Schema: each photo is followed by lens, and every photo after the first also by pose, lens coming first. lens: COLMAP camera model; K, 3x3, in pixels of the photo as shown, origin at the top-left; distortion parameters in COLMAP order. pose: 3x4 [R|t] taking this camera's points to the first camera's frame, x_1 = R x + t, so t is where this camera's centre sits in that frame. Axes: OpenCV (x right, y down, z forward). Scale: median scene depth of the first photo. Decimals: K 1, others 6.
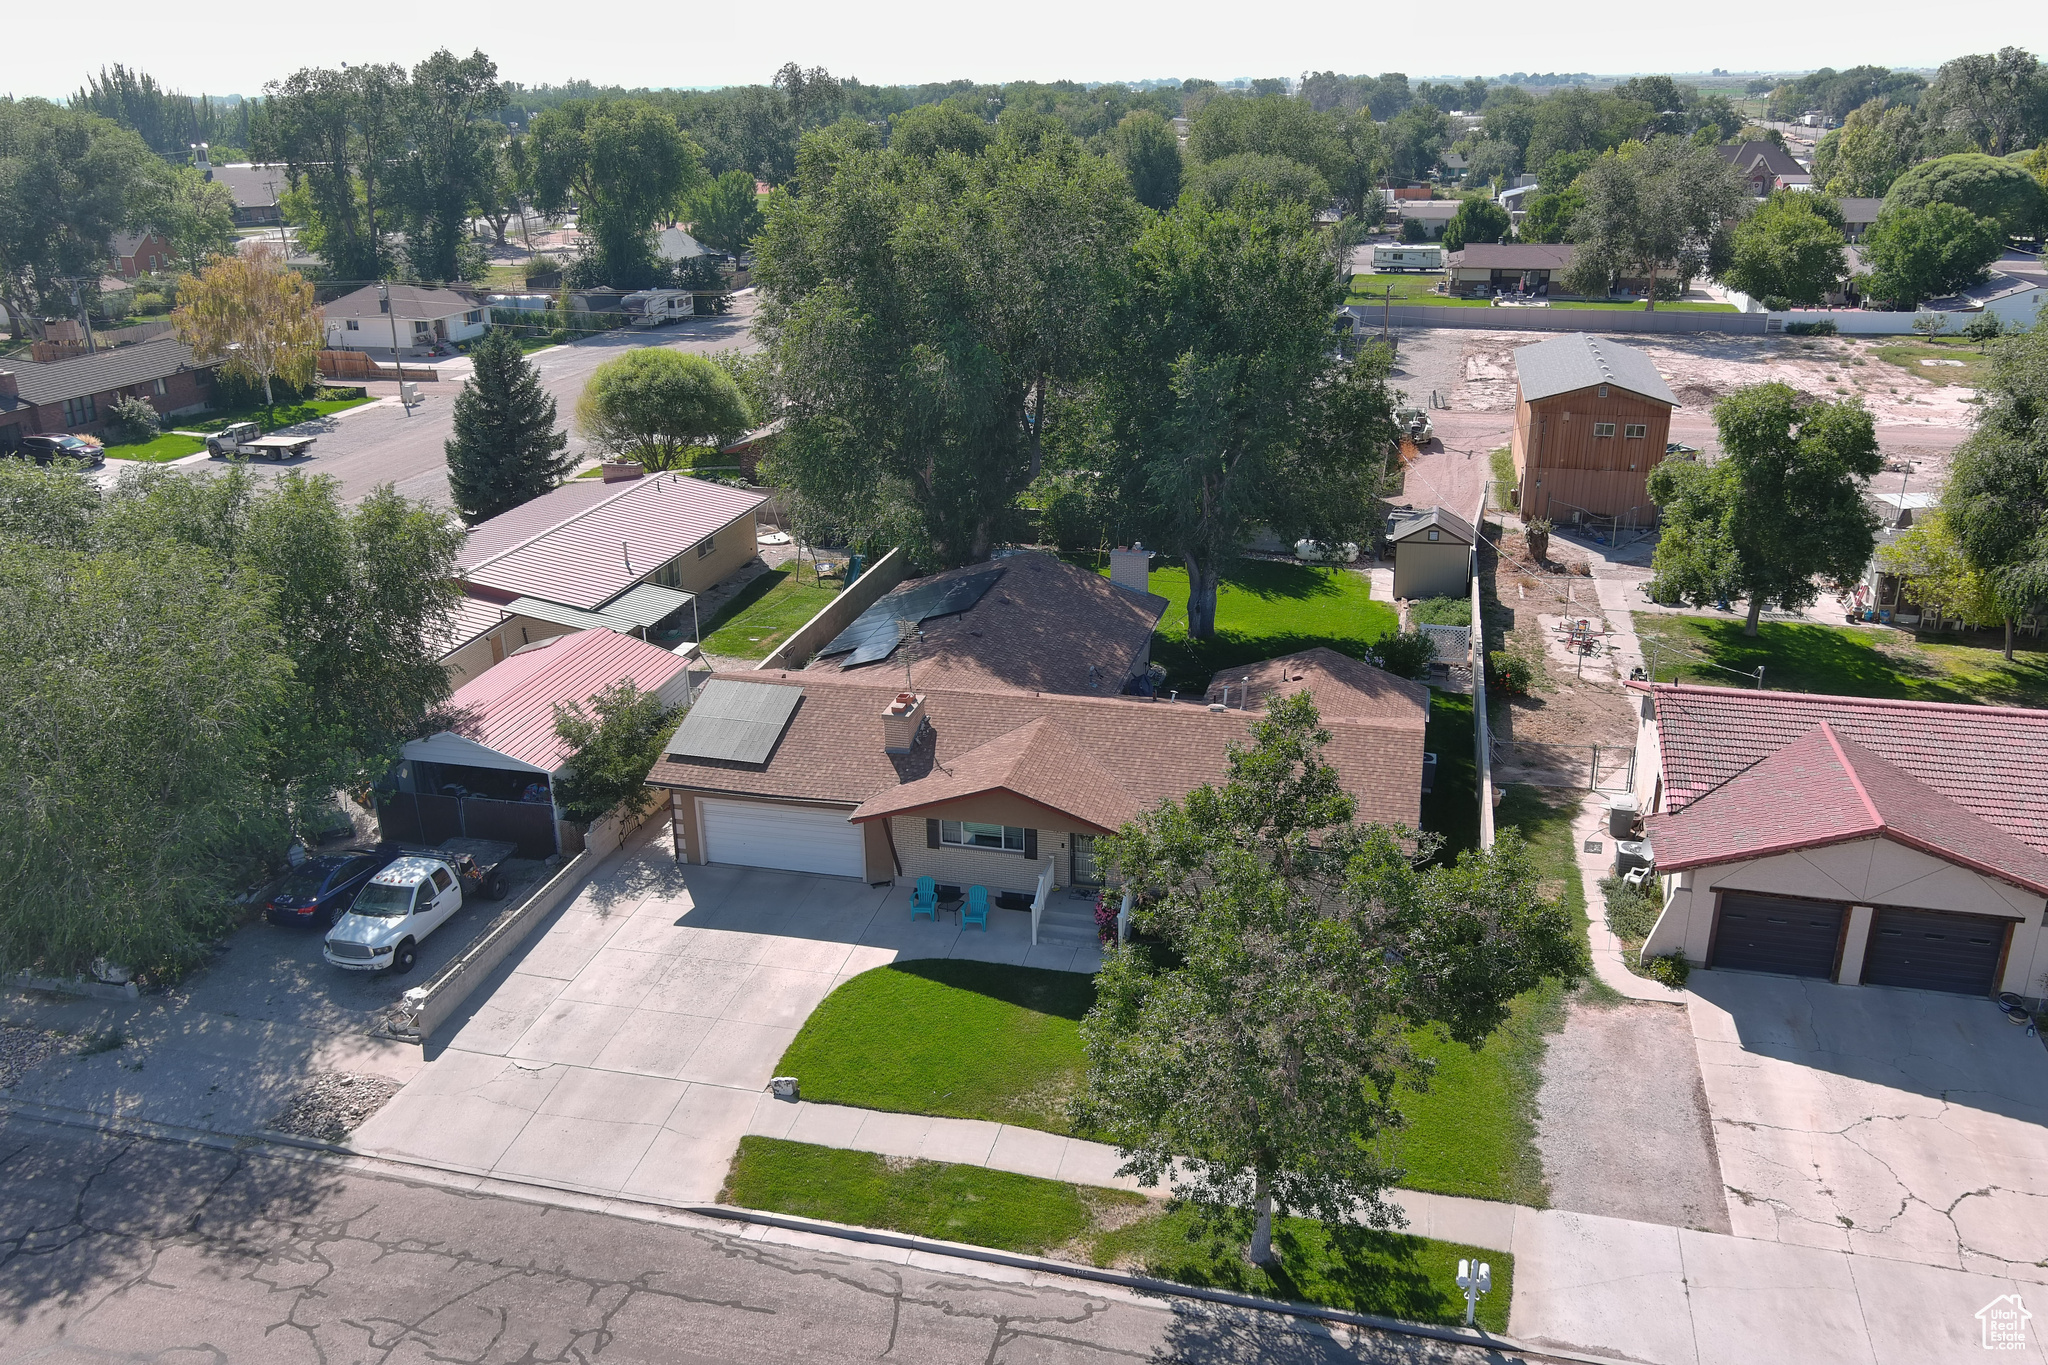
lens RADIAL K [[1586.5, 0, 1020.9], [0, 1586.5, 667.8], [0, 0, 1]] dist [0.021450, -0.013030]
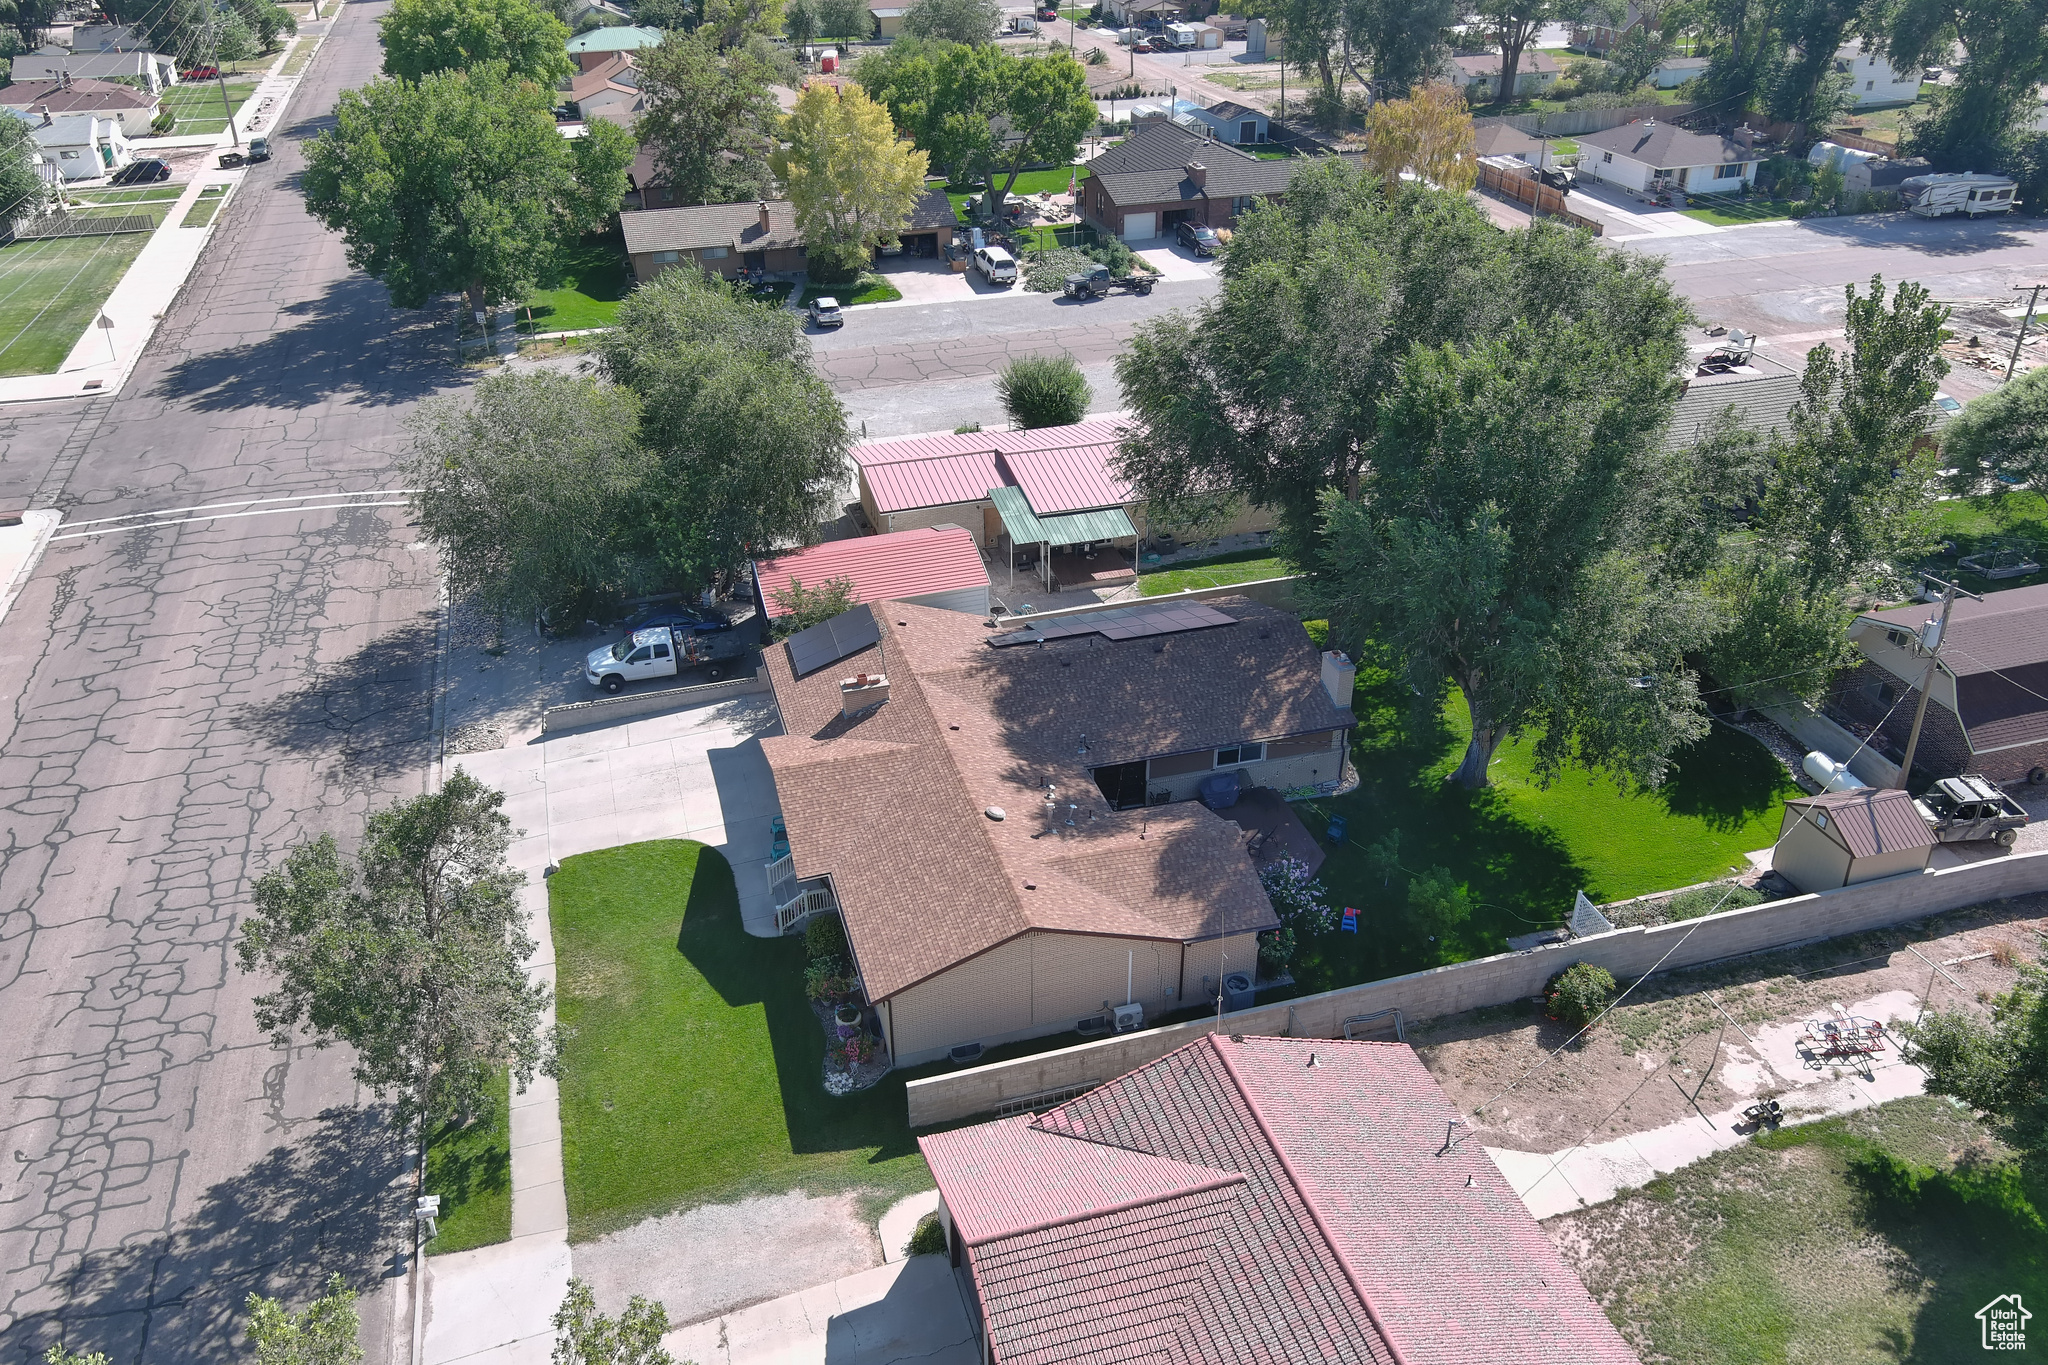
lens RADIAL K [[1586.5, 0, 1031.5], [0, 1586.5, 671.6], [0, 0, 1]] dist [0.021450, -0.013030]
pose [[0.514426, 0.433433, -0.739934, 0.765290], [-0.300401, 0.899270, 0.317918, -0.353455], [0.803196, 0.058731, 0.592812, 0.317855]]
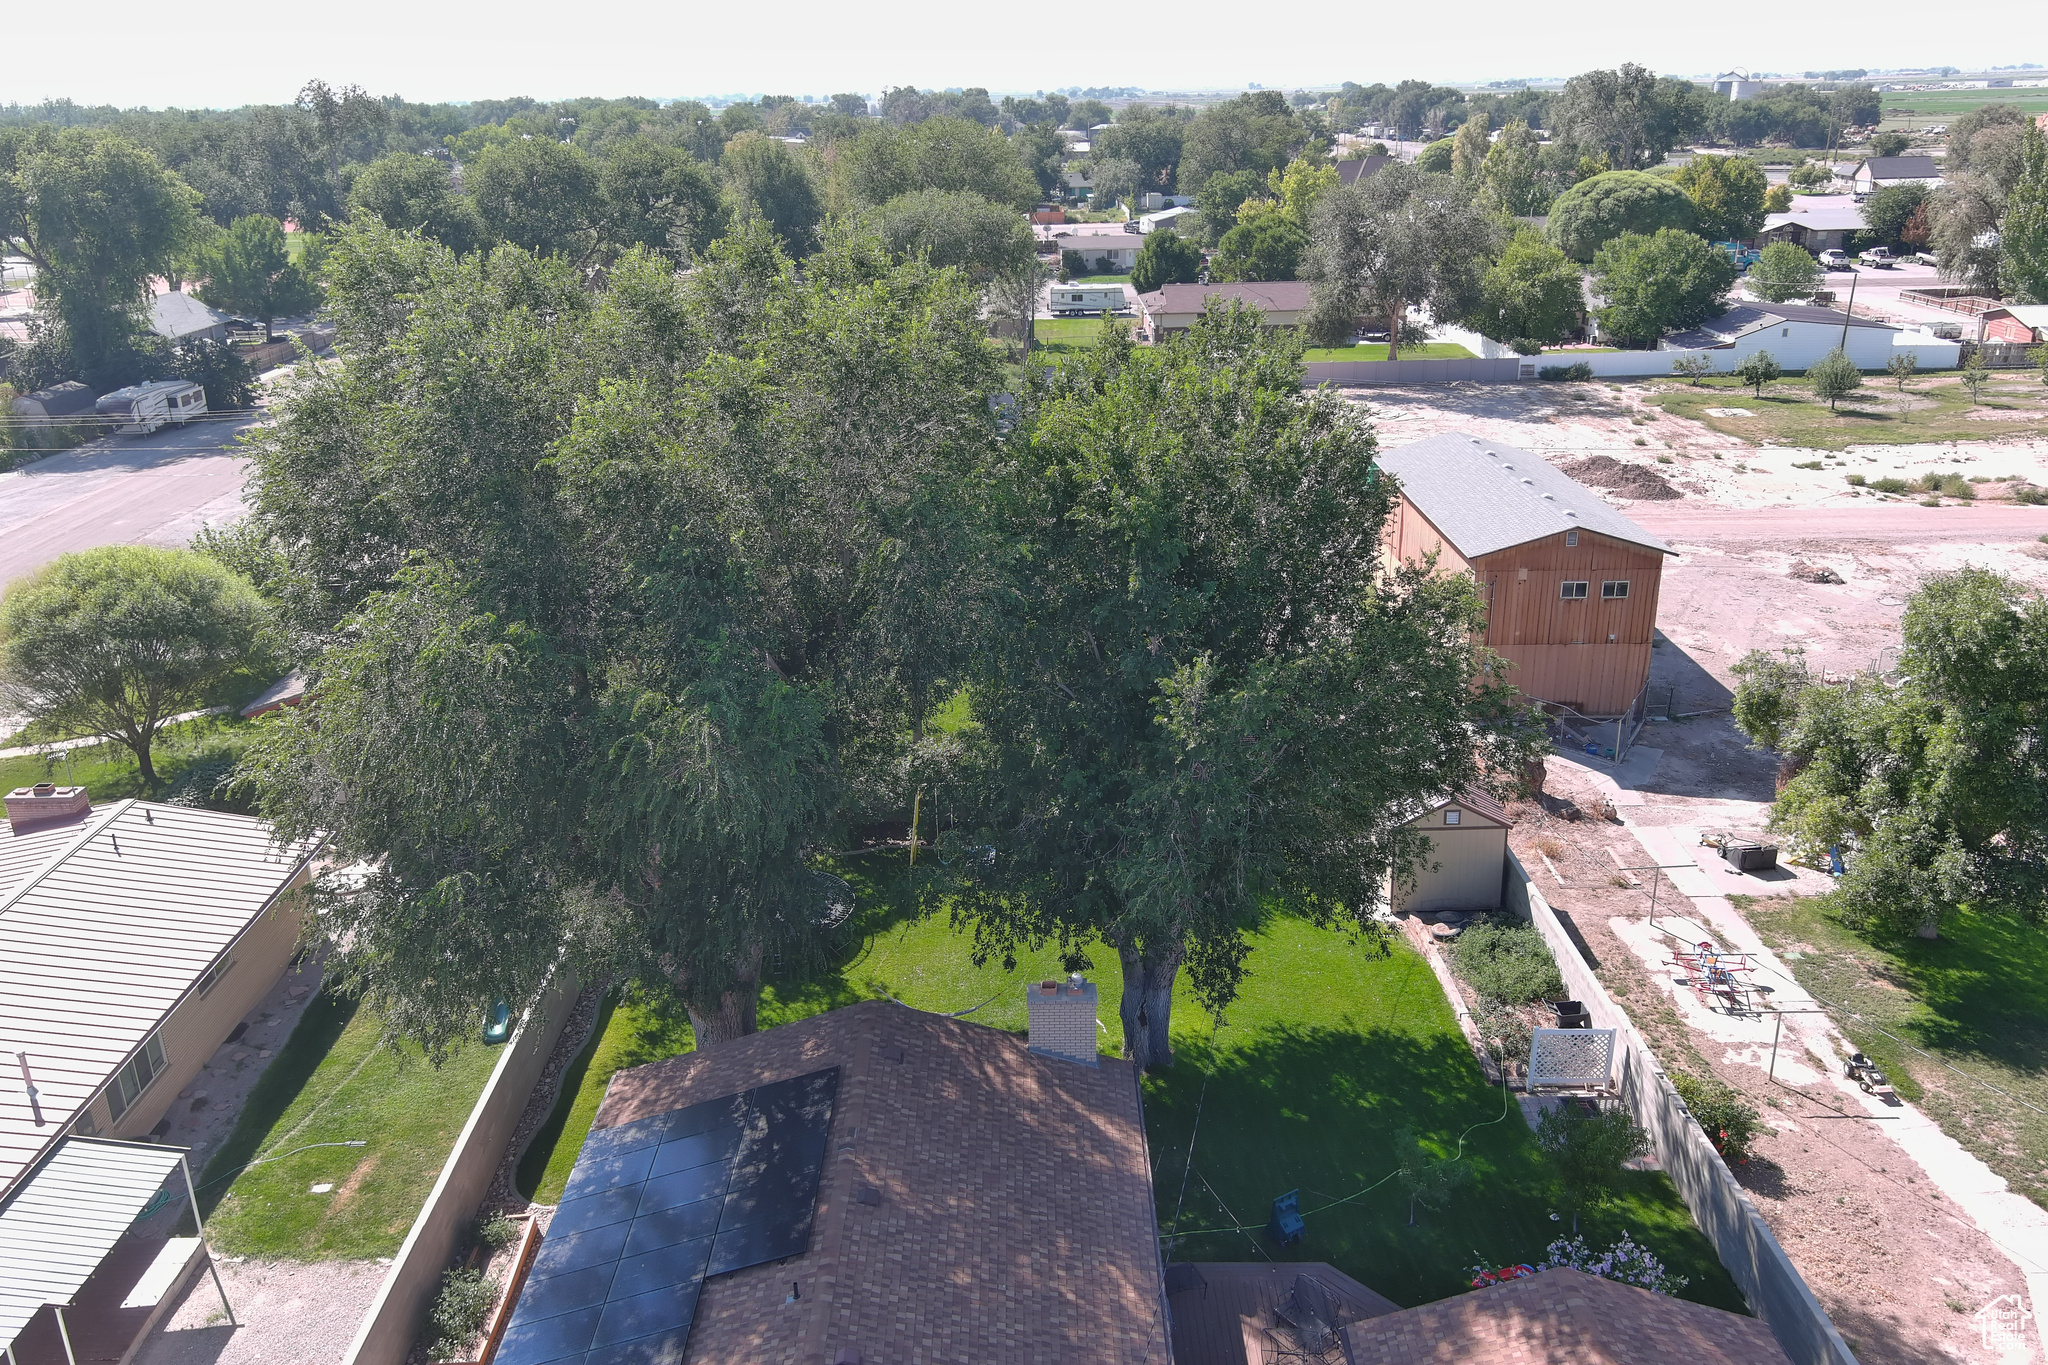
lens RADIAL K [[1586.5, 0, 1021.1], [0, 1586.5, 664.4], [0, 0, 1]] dist [0.021450, -0.013030]
pose [[0.967554, -0.090306, 0.235975, -0.067697], [0.092631, 0.995700, 0.001236, -0.207542], [-0.235072, 0.020663, 0.971758, 0.539299]]
